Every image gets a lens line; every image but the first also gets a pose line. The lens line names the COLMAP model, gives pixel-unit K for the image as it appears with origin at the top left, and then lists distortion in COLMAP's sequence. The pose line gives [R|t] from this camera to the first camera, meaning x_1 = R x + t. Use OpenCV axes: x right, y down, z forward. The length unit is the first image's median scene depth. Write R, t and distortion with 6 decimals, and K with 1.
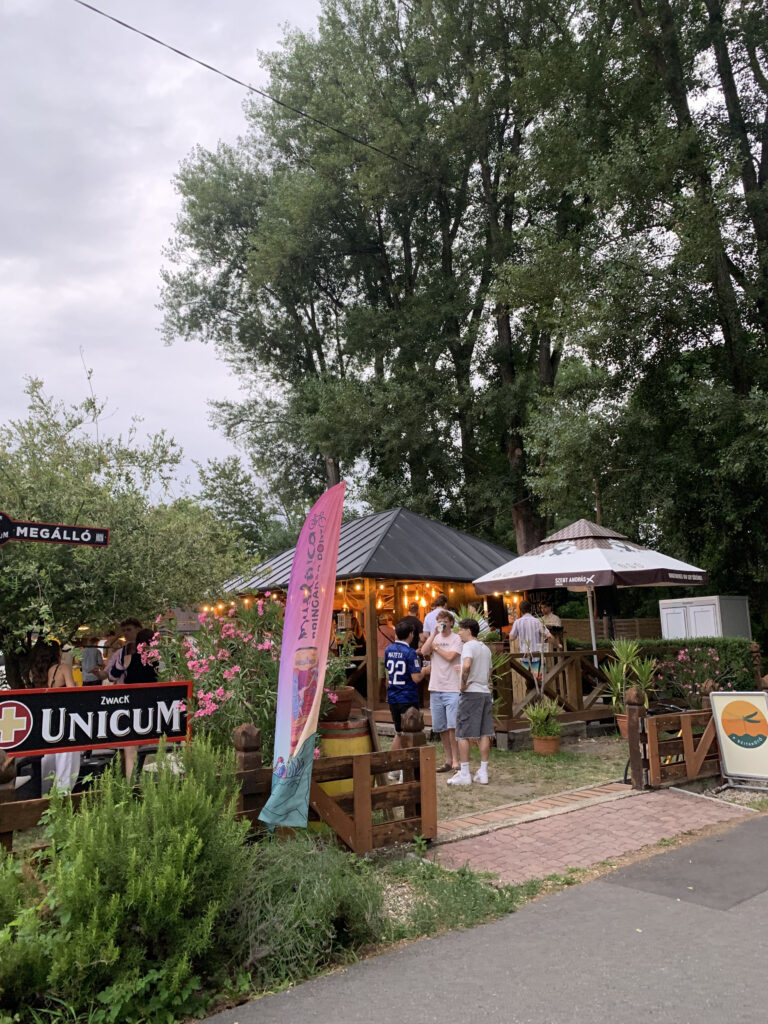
lens RADIAL K [[782.5, 0, 382.9], [0, 782.5, 511.2], [0, 0, 1]] dist [0.028763, -0.024605]
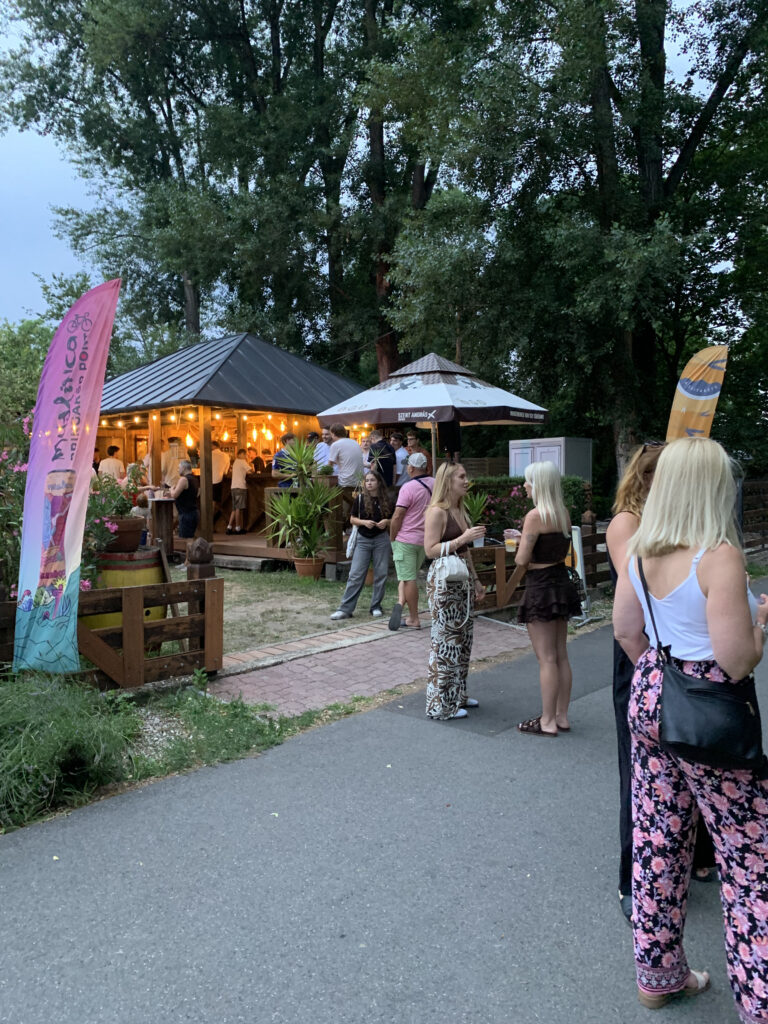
lens RADIAL K [[761.6, 0, 371.3], [0, 761.6, 511.3], [0, 0, 1]] dist [0.077668, -0.120457]
pose [[0.990833, 0.015227, 0.134232, 0.040554], [-0.042448, 0.978394, 0.202346, 0.009965], [-0.128251, -0.206188, 0.970071, 0.037103]]
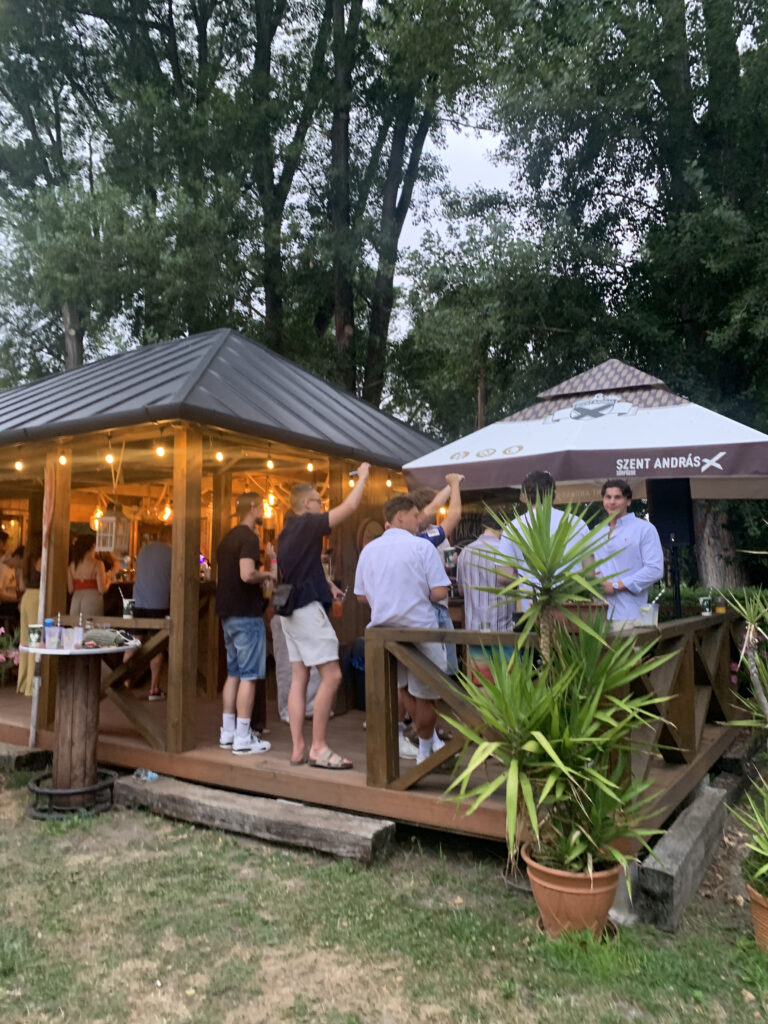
lens RADIAL K [[782.5, 0, 382.9], [0, 782.5, 511.2], [0, 0, 1]] dist [0.028763, -0.024605]
pose [[0.946566, 0.049239, 0.318728, -0.036057], [-0.075086, 0.994765, 0.069315, 0.062707], [-0.313646, -0.089543, 0.945308, 0.404022]]
